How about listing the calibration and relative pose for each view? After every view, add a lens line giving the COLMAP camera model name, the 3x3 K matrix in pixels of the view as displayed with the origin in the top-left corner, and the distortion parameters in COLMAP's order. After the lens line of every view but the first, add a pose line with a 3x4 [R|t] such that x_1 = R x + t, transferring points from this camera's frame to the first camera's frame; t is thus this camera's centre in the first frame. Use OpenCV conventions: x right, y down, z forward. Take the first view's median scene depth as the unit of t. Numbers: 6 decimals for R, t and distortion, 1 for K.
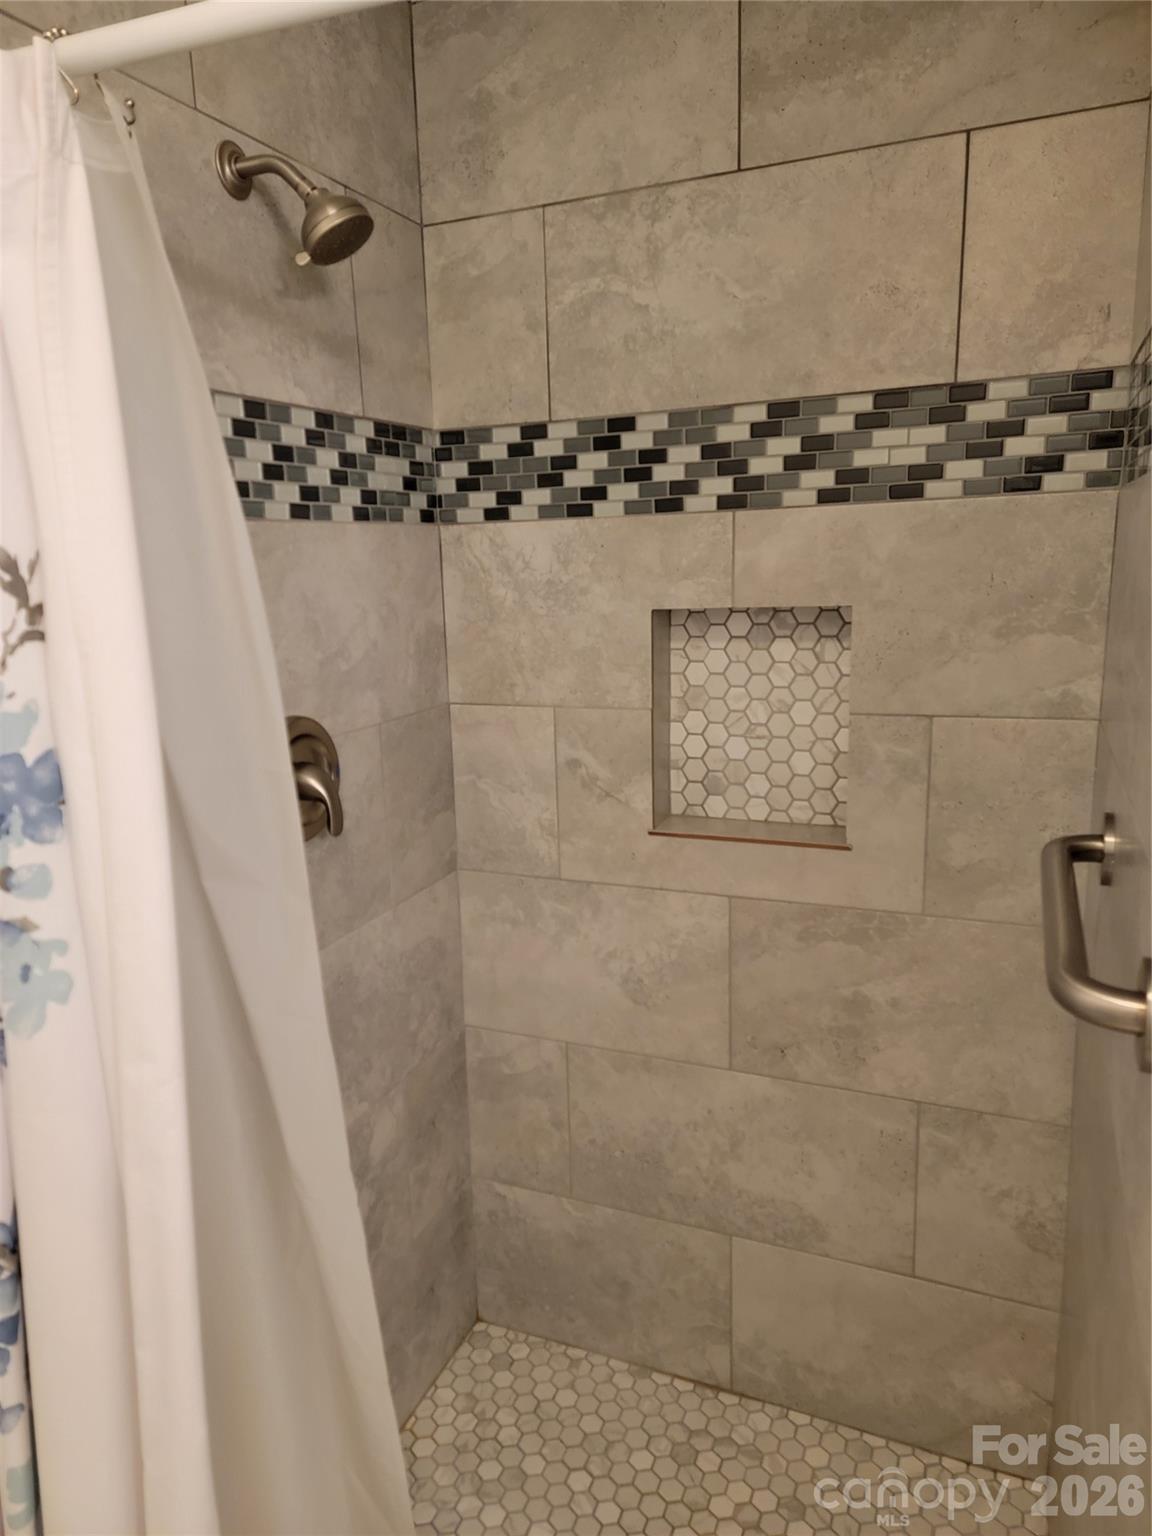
lens RADIAL K [[1077.9, 0, 571.7], [0, 1077.9, 796.1], [0, 0, 1]] dist [0.079134, -0.072894]
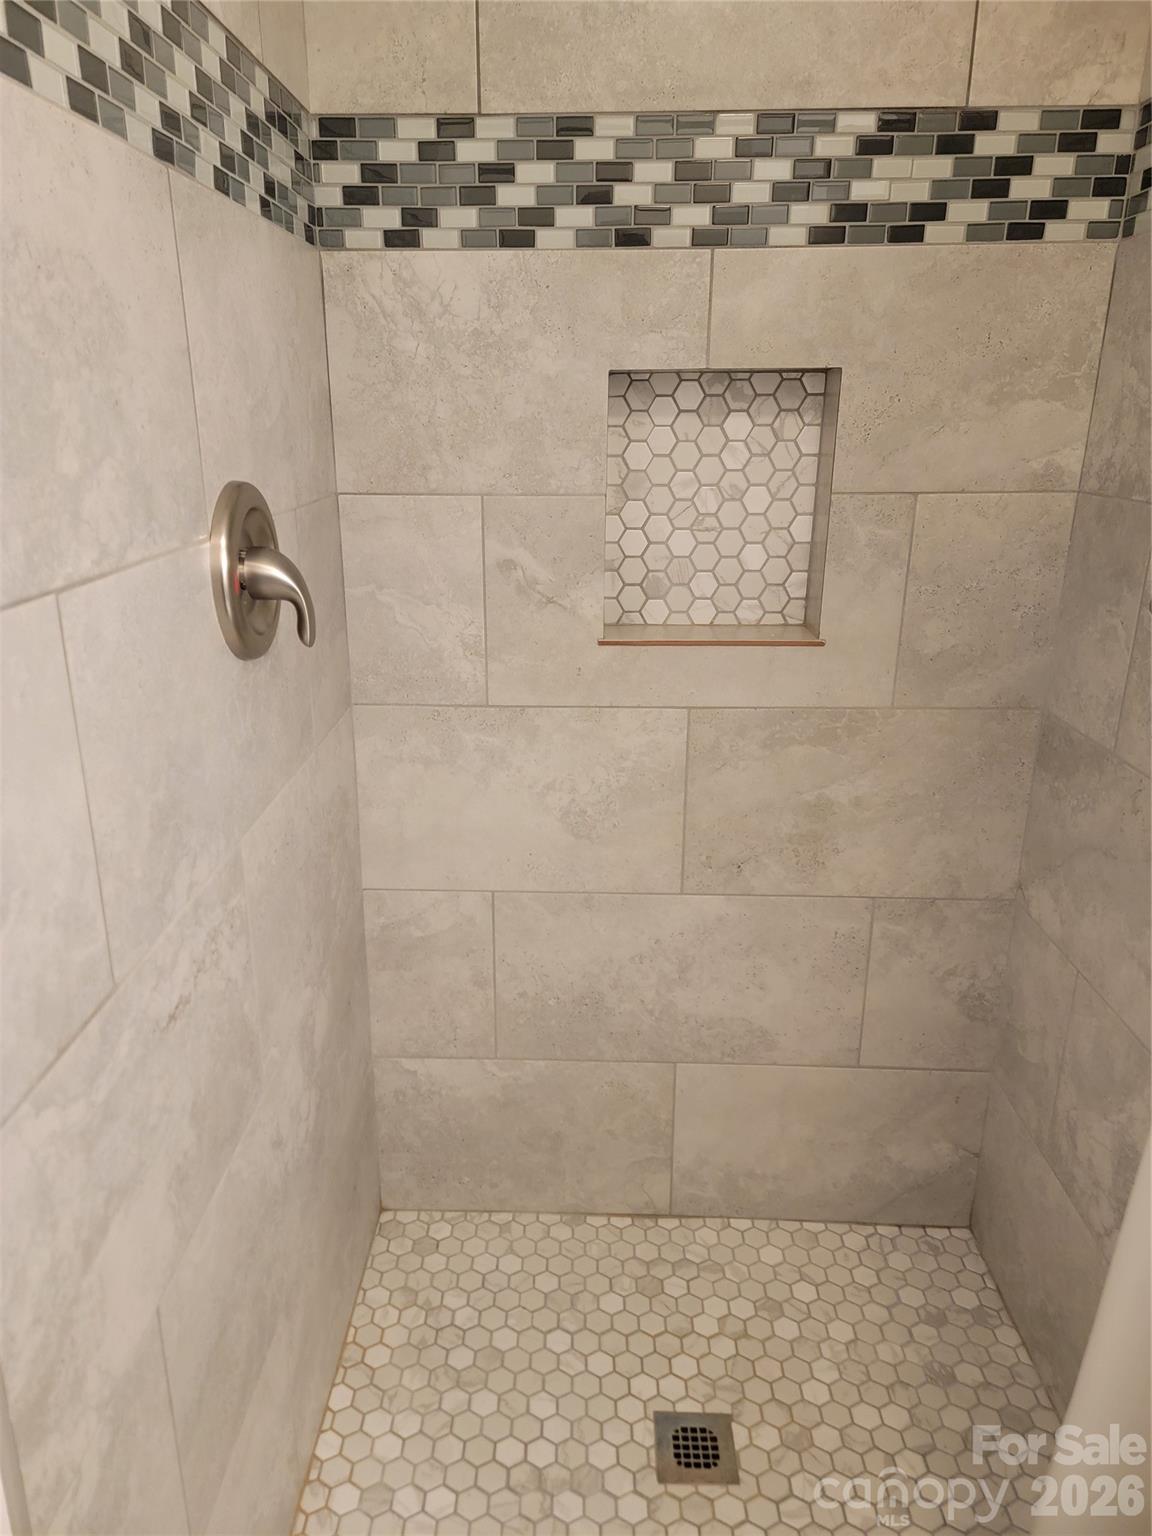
lens RADIAL K [[1077.9, 0, 571.7], [0, 1077.9, 796.1], [0, 0, 1]] dist [0.079134, -0.072894]
pose [[0.930379, -0.094268, 0.354271, -0.277342], [0.052435, 0.990656, 0.125902, 0.046821], [-0.362829, -0.098560, 0.926629, 0.182356]]
